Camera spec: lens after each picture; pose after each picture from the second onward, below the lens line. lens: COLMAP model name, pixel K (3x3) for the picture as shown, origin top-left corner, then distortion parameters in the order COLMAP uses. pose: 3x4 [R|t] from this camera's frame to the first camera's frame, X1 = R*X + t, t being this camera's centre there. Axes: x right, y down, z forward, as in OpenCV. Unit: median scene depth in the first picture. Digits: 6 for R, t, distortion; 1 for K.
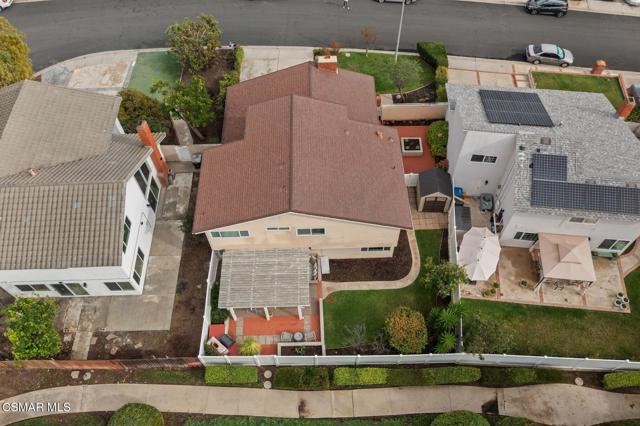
lens RADIAL K [[487.1, 0, 320.0], [0, 487.1, 213.0], [0, 0, 1]] dist [-0.037486, -0.004368]
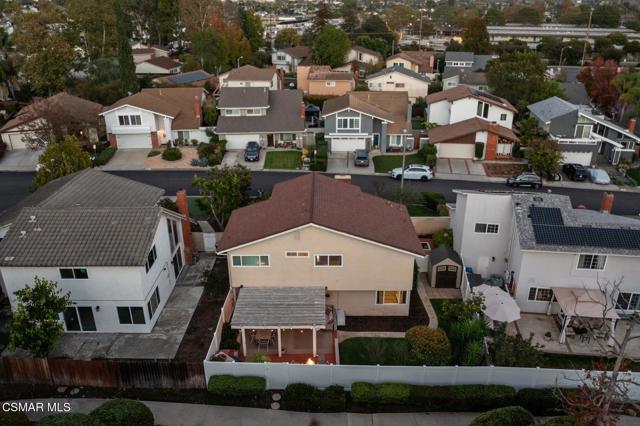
lens RADIAL K [[487.1, 0, 320.0], [0, 487.1, 213.0], [0, 0, 1]] dist [-0.037486, -0.004368]
pose [[0.999446, 0.025867, -0.020931, -0.016721], [-0.033102, 0.836915, -0.546331, 0.490784], [0.003385, 0.546721, 0.837308, 0.066378]]
